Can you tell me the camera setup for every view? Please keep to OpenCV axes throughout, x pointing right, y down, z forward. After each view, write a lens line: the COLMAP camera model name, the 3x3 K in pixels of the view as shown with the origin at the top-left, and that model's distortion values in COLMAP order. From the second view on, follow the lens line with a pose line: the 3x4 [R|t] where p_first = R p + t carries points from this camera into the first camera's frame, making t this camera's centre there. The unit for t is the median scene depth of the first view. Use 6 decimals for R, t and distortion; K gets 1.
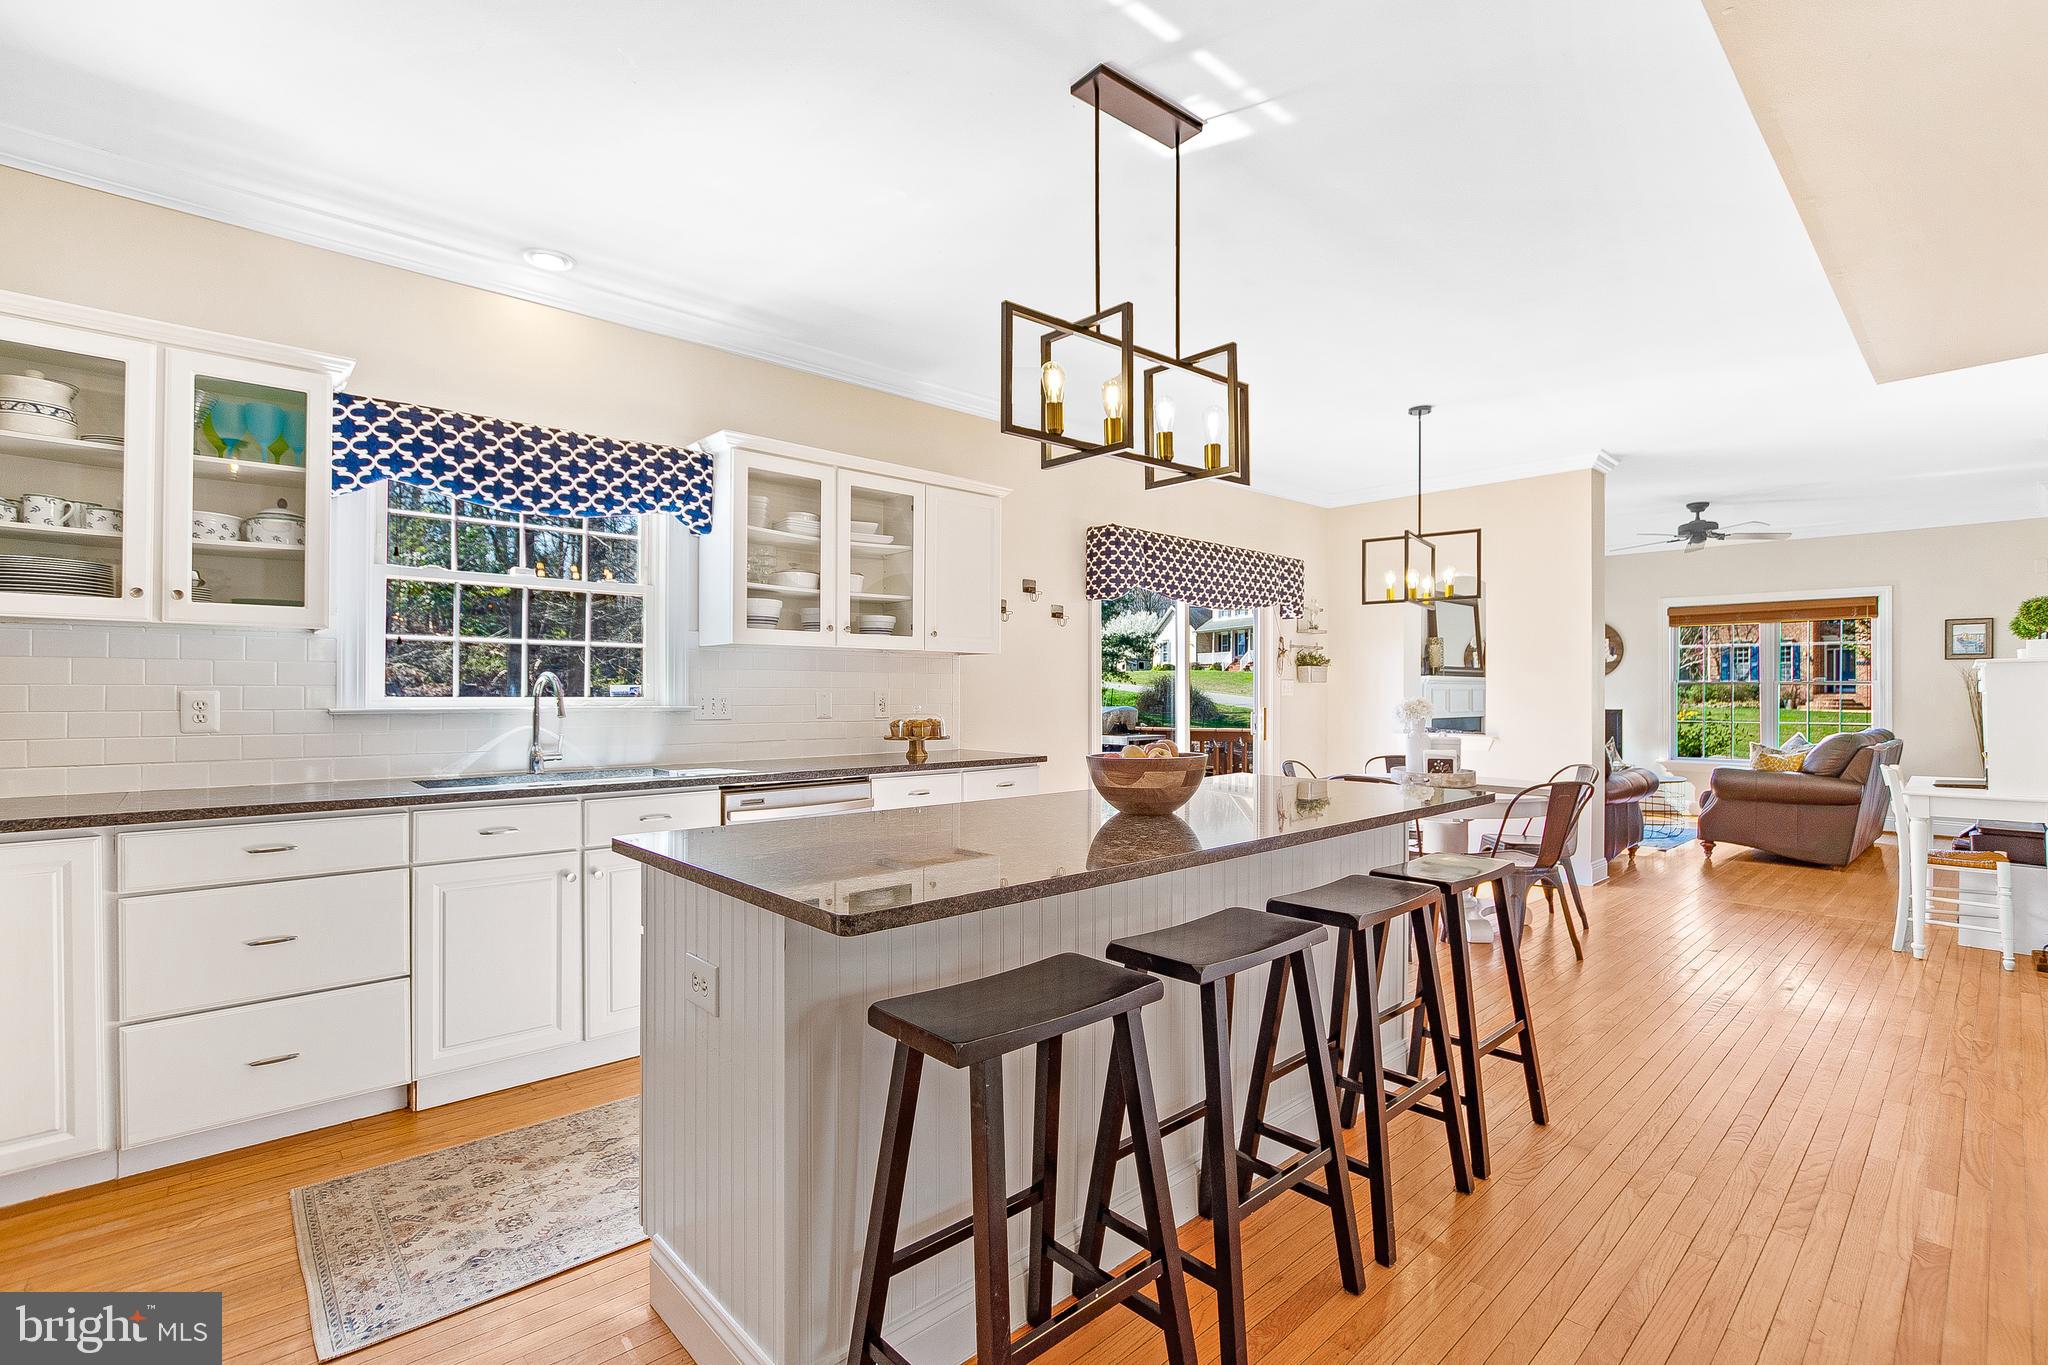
lens RADIAL K [[920.7, 0, 1033.8], [0, 920.7, 690.7], [0, 0, 1]] dist [-0.017733, 0.000471]
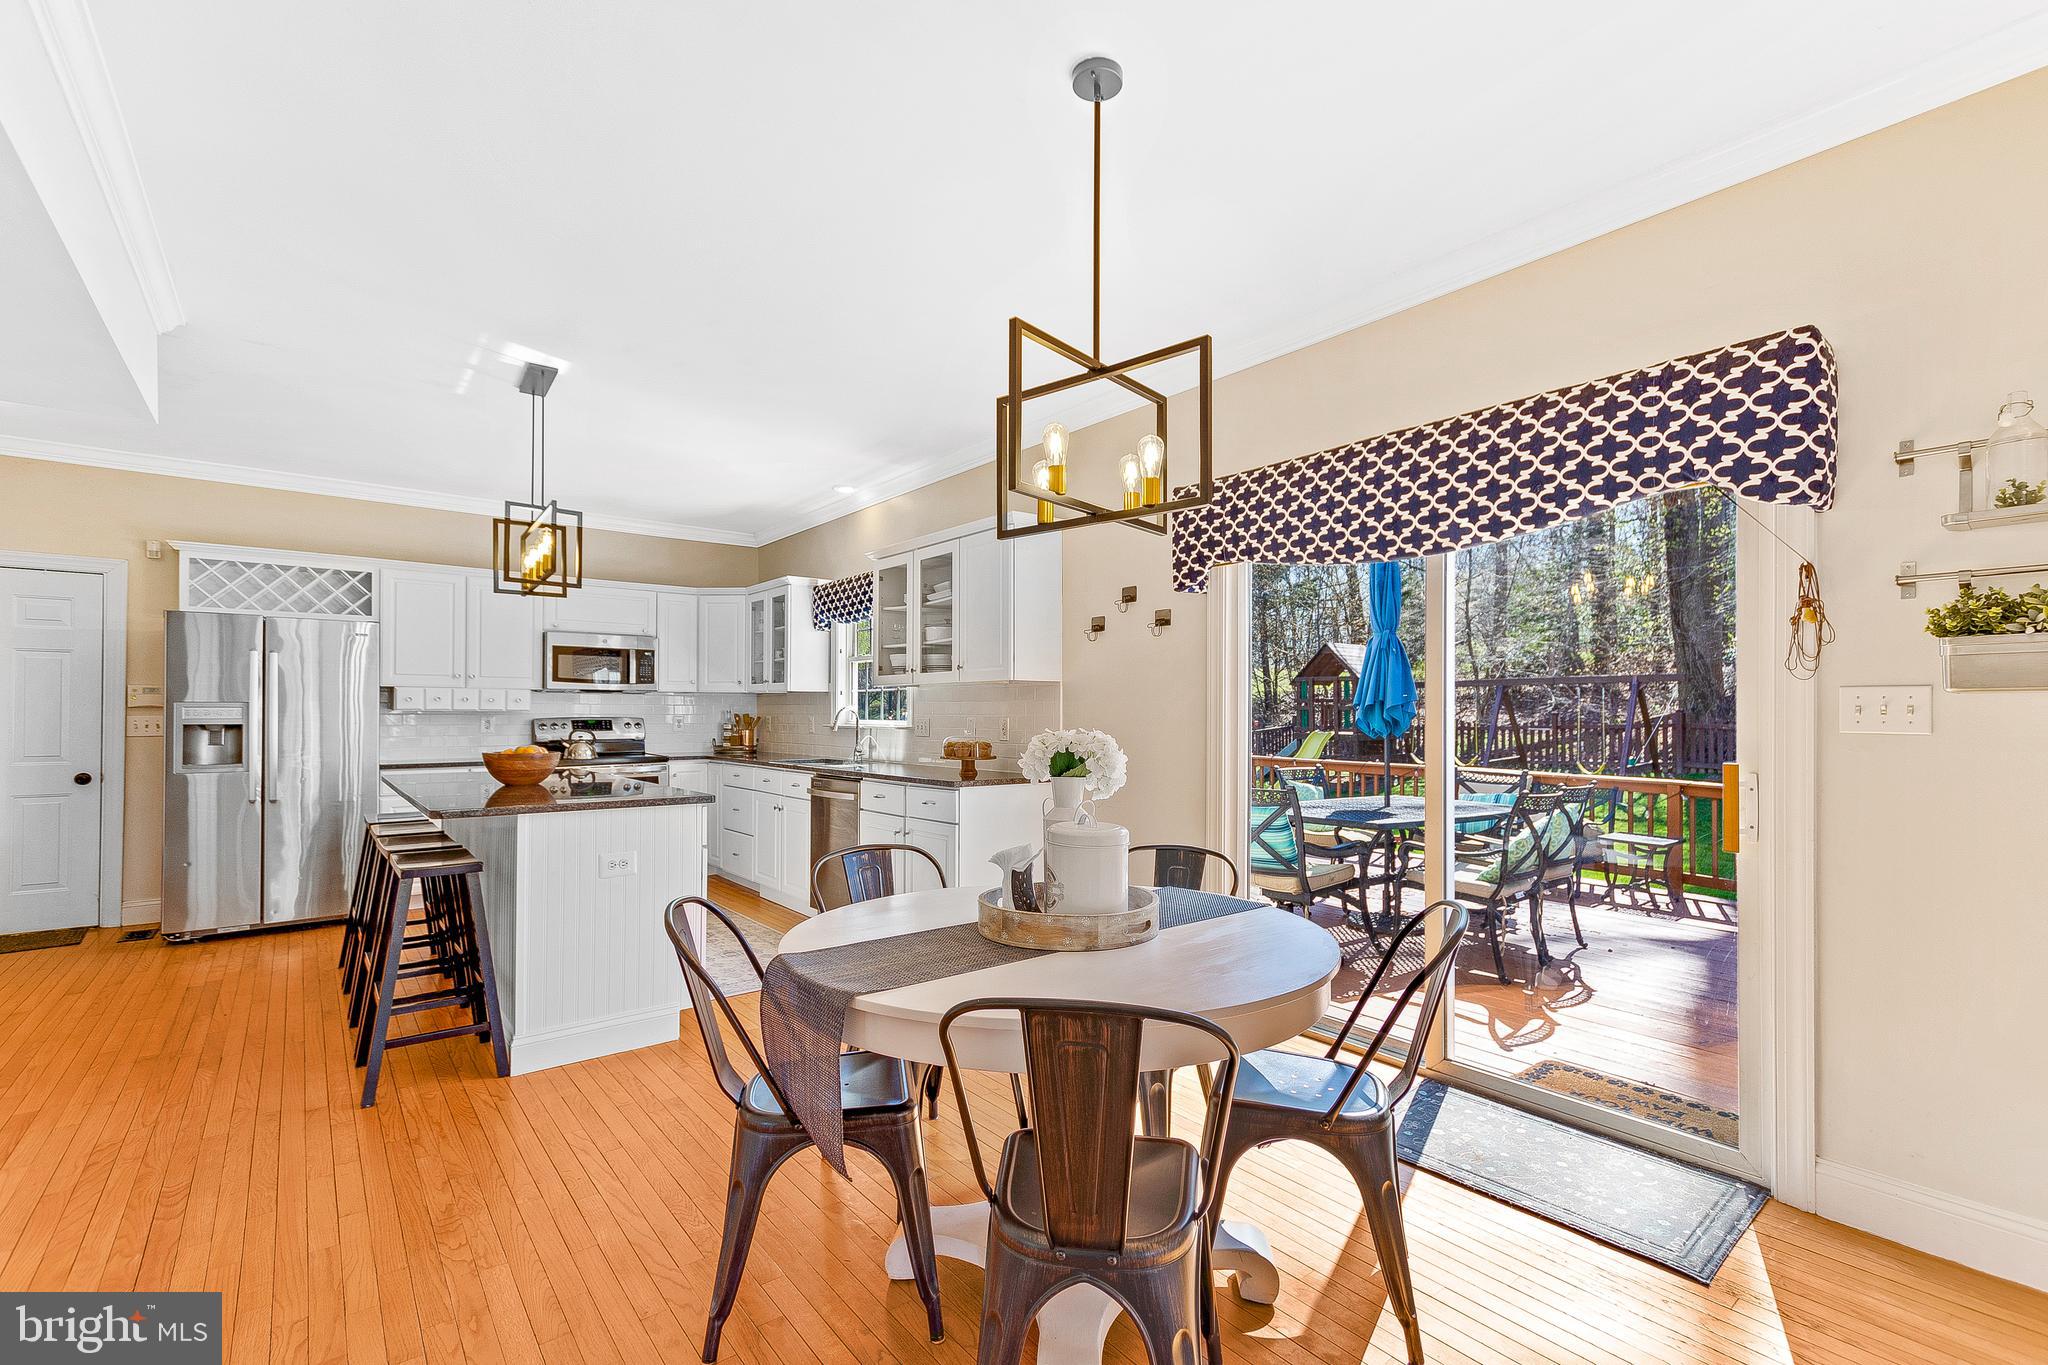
lens RADIAL K [[908.0, 0, 1026.5], [0, 908.0, 705.1], [0, 0, 1]] dist [0.027085, 0.000045]
pose [[-0.079766, -0.013041, -0.996728, 1.158198], [-0.003429, 0.999912, -0.012809, -0.000696], [0.996808, 0.002397, -0.079804, 1.349032]]
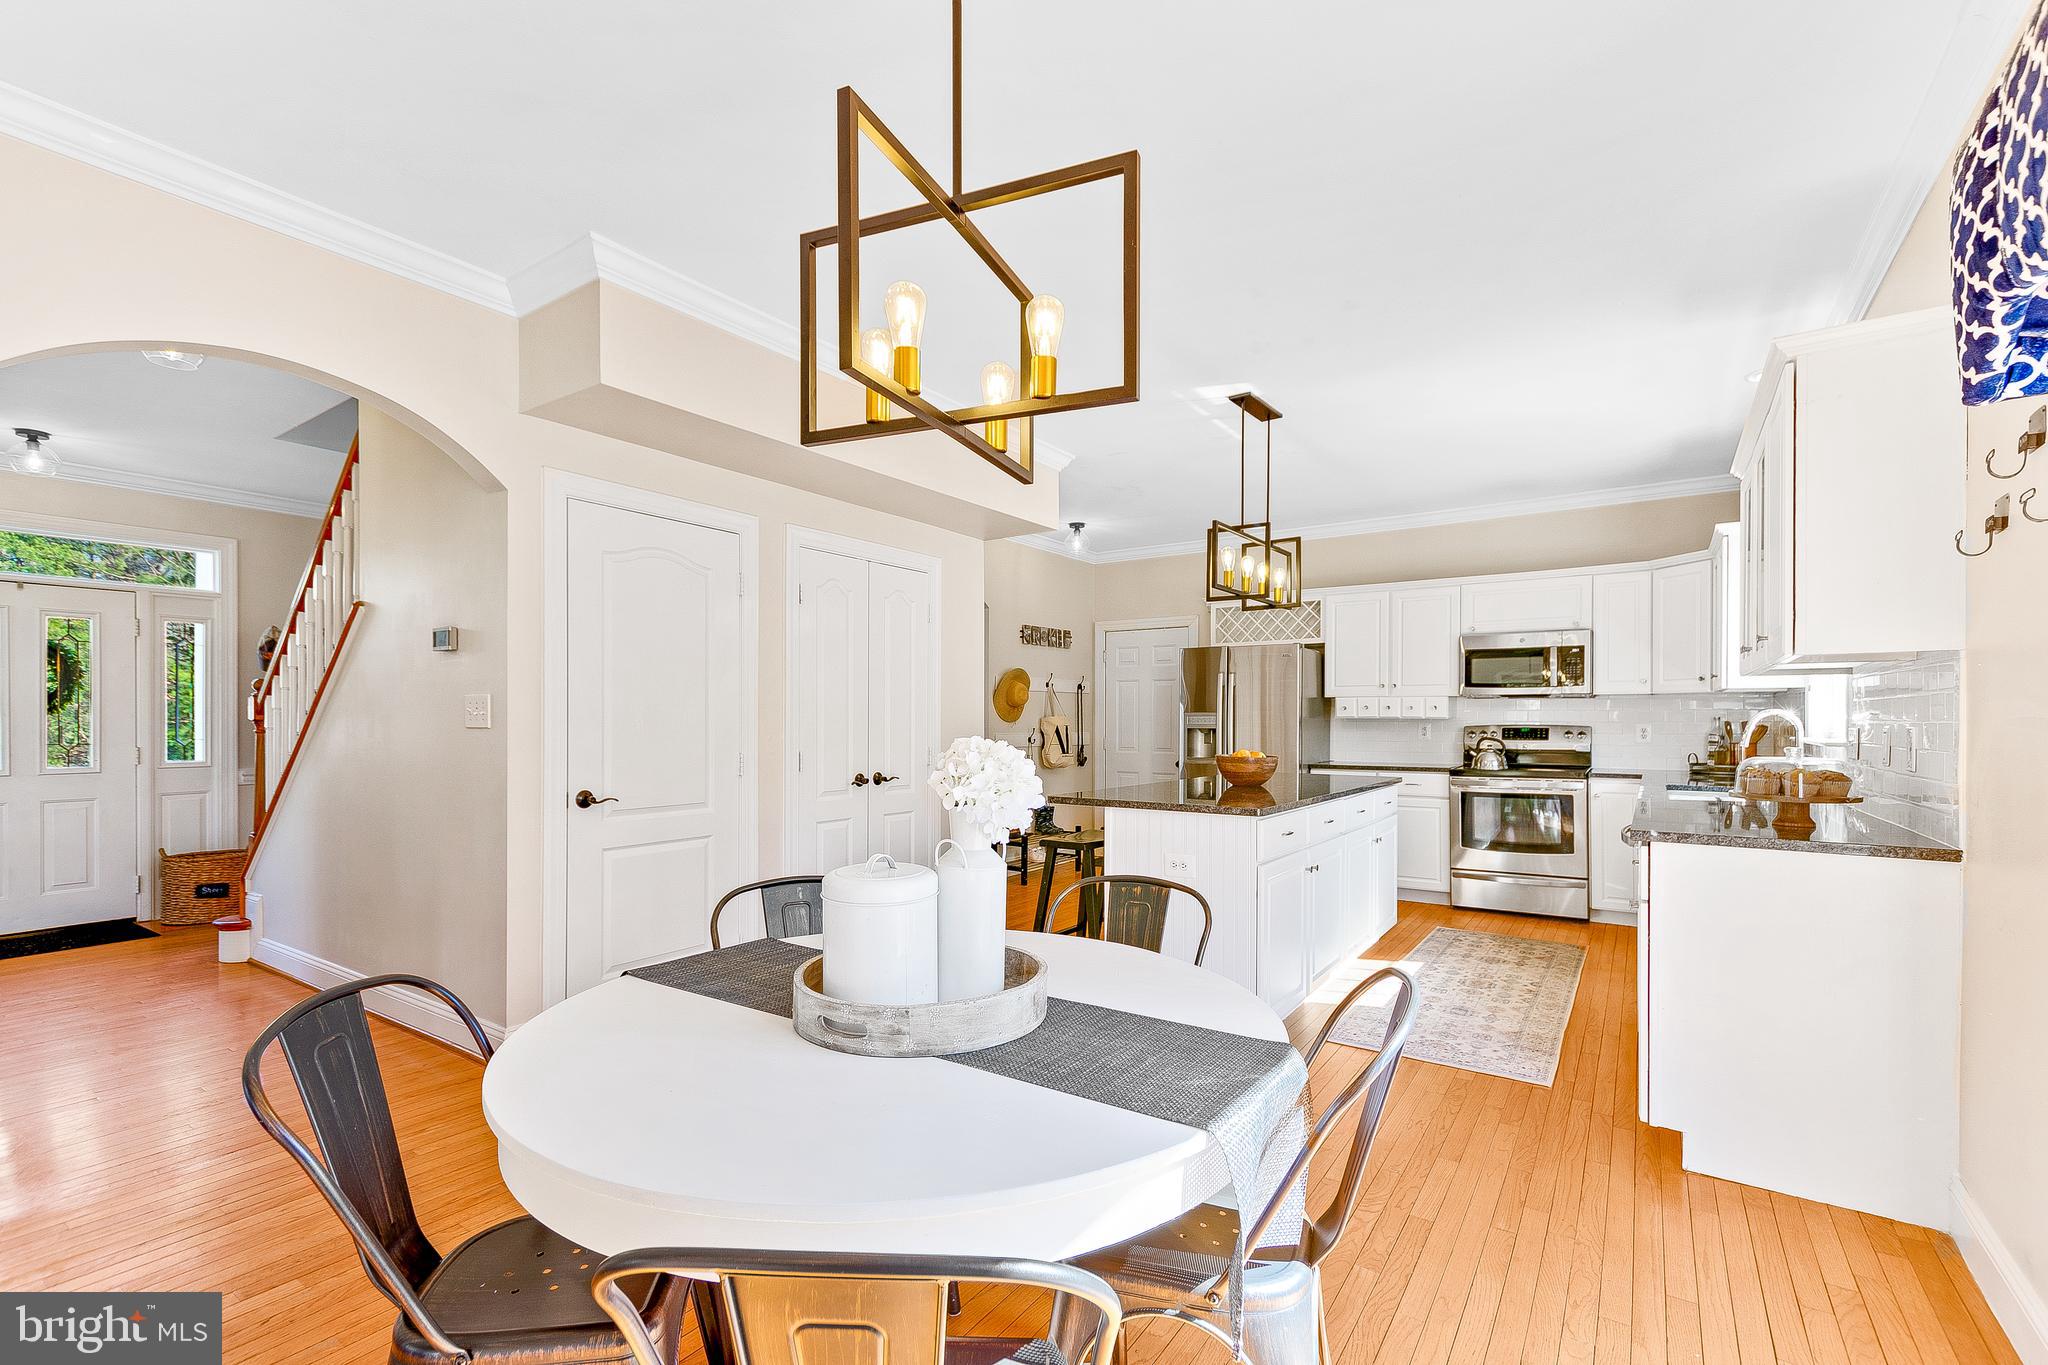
lens RADIAL K [[893.6, 0, 1034.1], [0, 893.6, 719.9], [0, 0, 1]] dist [0.015477, -0.000092]
pose [[-0.975304, -0.006745, -0.220764, 0.618929], [-0.007039, 0.999975, 0.000546, -0.000496], [0.220755, 0.002087, -0.975327, 1.741555]]
